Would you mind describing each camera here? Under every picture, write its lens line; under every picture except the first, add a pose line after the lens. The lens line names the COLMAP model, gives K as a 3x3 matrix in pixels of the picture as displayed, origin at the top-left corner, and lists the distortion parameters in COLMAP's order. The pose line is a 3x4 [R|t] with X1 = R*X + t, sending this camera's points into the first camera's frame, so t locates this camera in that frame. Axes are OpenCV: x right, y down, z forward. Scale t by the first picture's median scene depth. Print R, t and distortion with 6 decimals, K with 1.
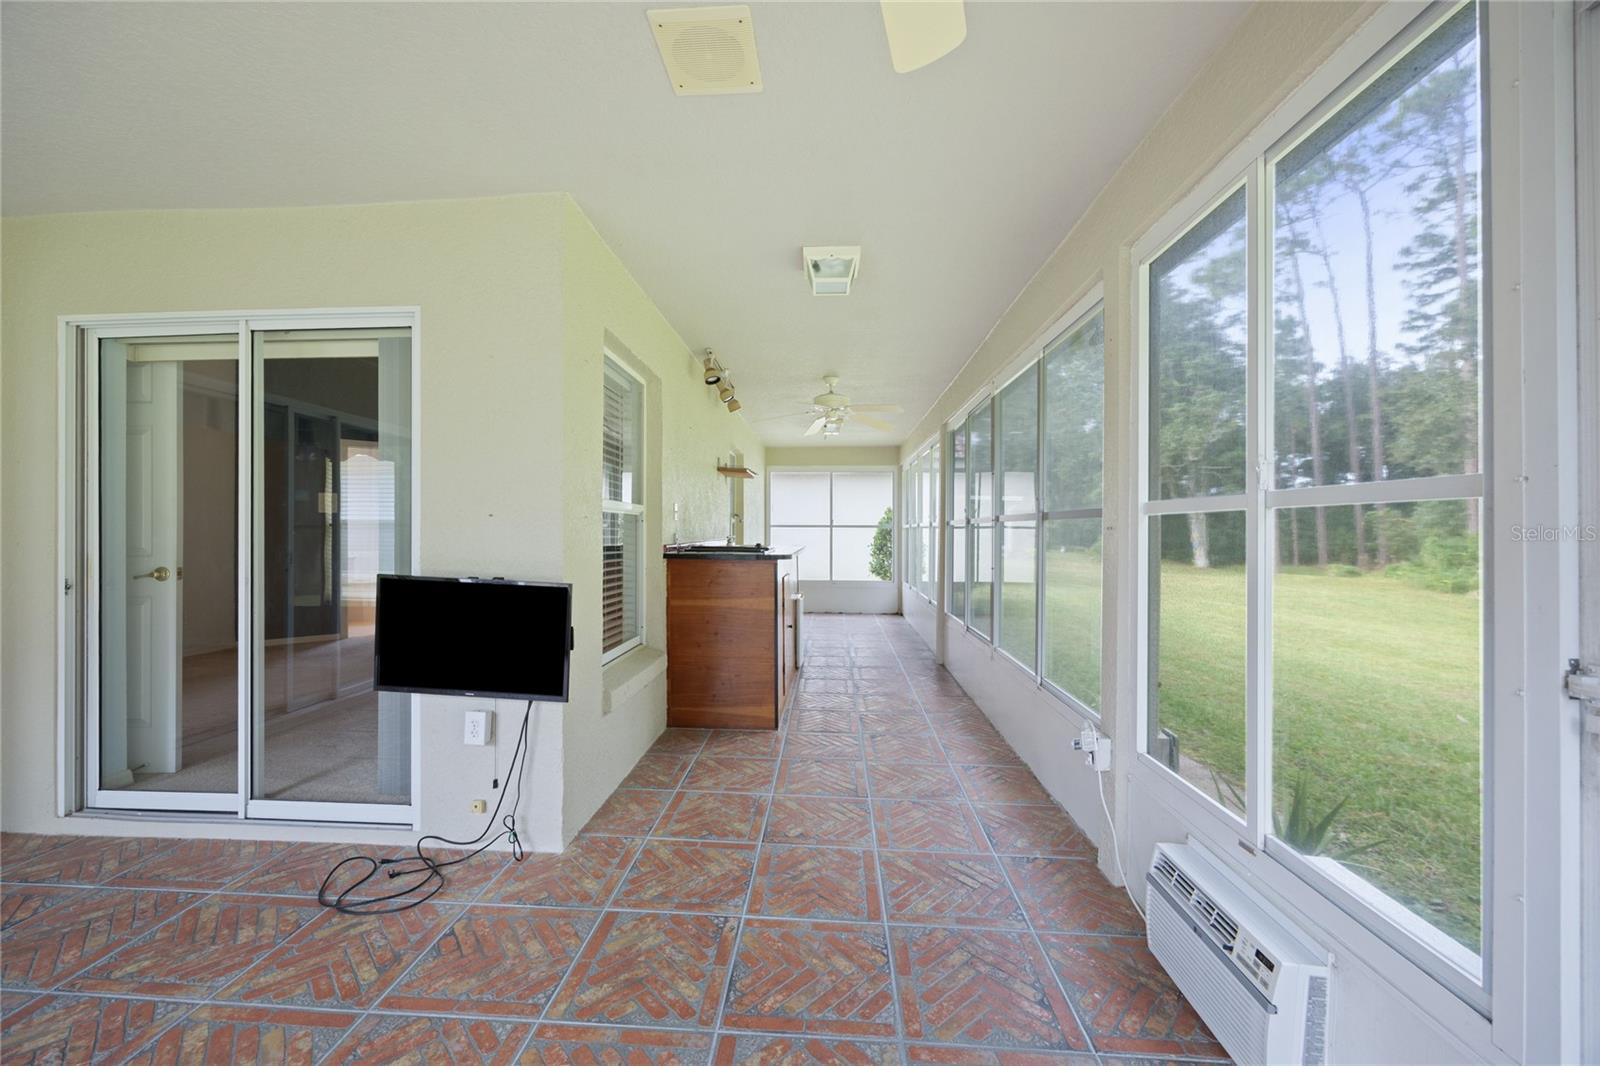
lens RADIAL K [[610.3, 0, 792.5], [0, 610.3, 535.8], [0, 0, 1]] dist [-0.000418, -0.000715]
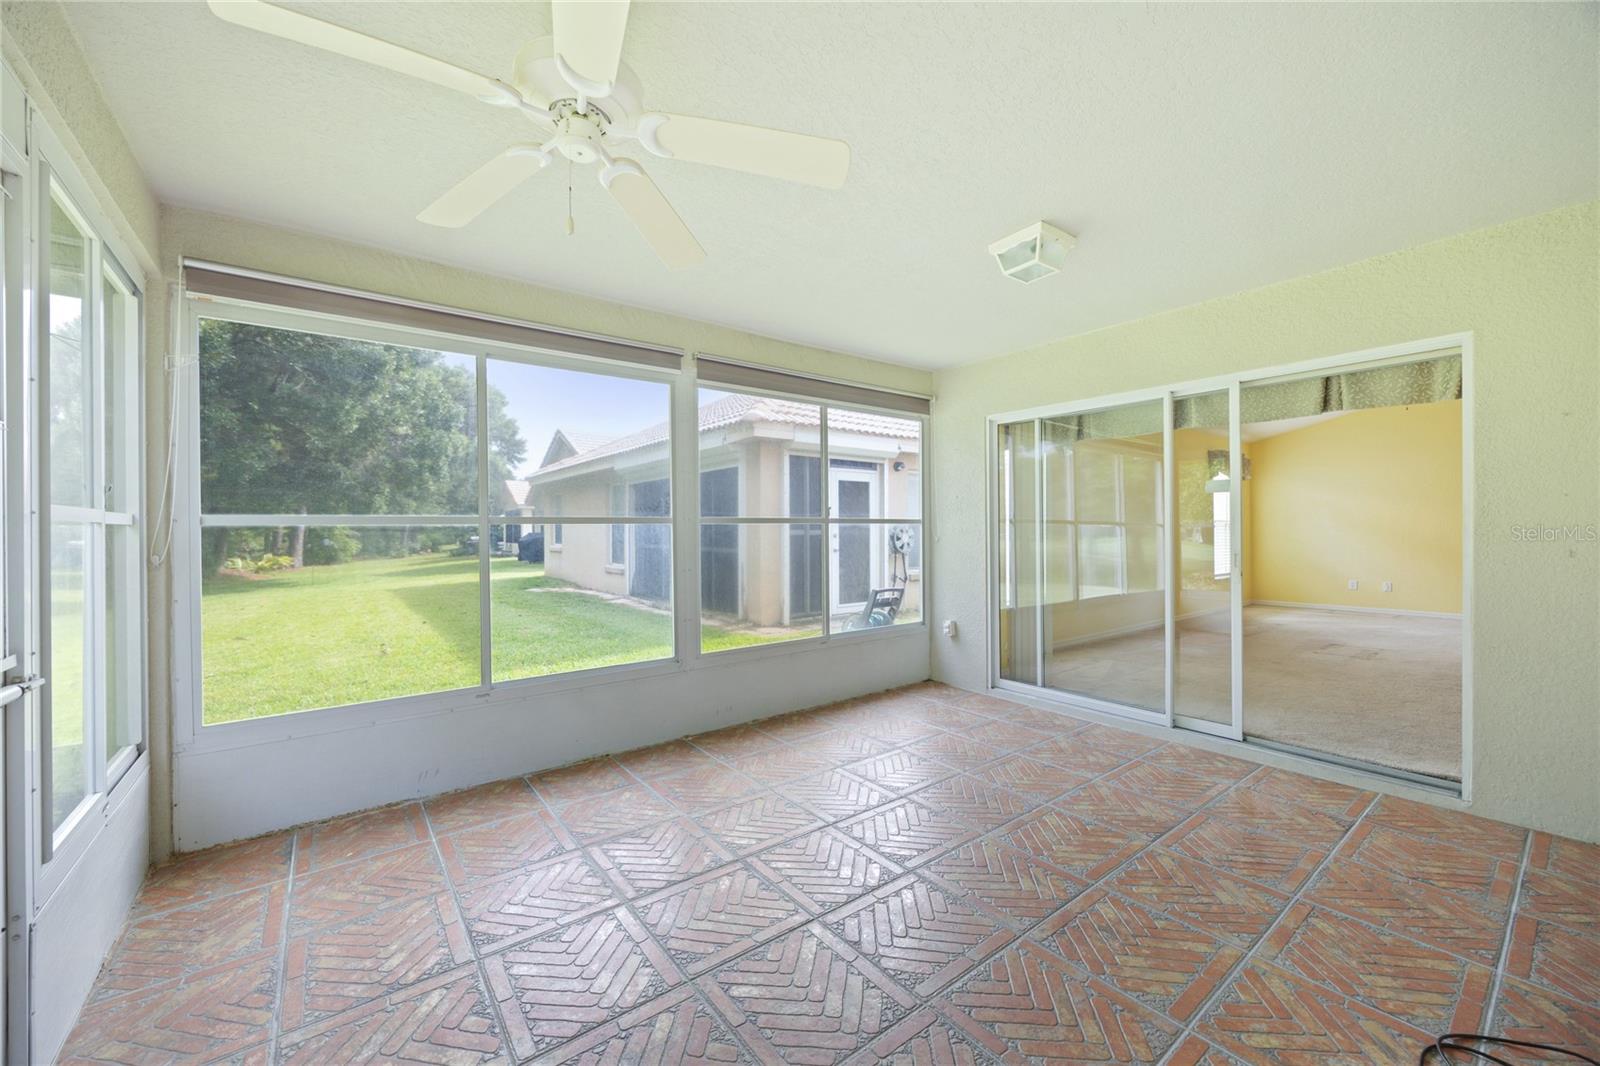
lens RADIAL K [[612.3, 0, 790.2], [0, 612.3, 526.6], [0, 0, 1]] dist [-0.001155, -0.000130]
pose [[-0.754275, -0.005700, -0.656534, 0.264680], [-0.004141, 0.999984, -0.003925, -0.003608], [0.656545, -0.000242, -0.754286, 0.844727]]
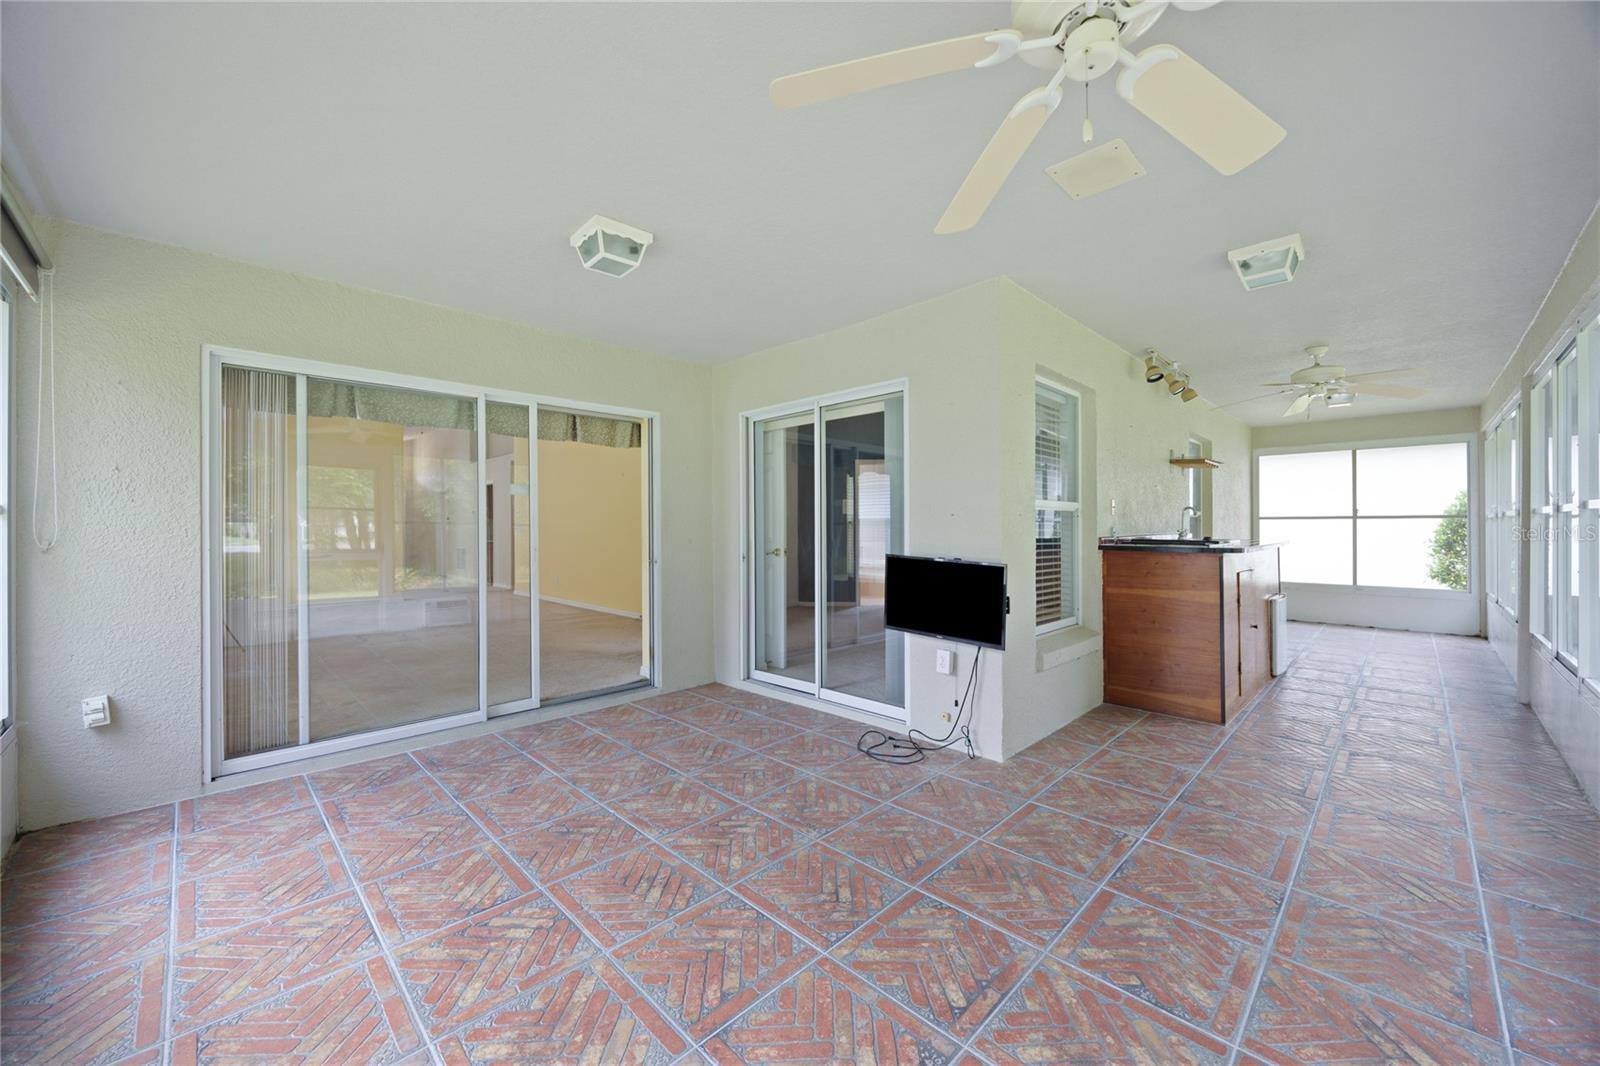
lens RADIAL K [[612.3, 0, 790.2], [0, 612.3, 526.6], [0, 0, 1]] dist [-0.001155, -0.000130]
pose [[0.743668, -0.007000, -0.668512, 0.174856], [0.002178, 0.999965, -0.008047, 0.004382], [0.668545, 0.004528, 0.743658, -0.310150]]
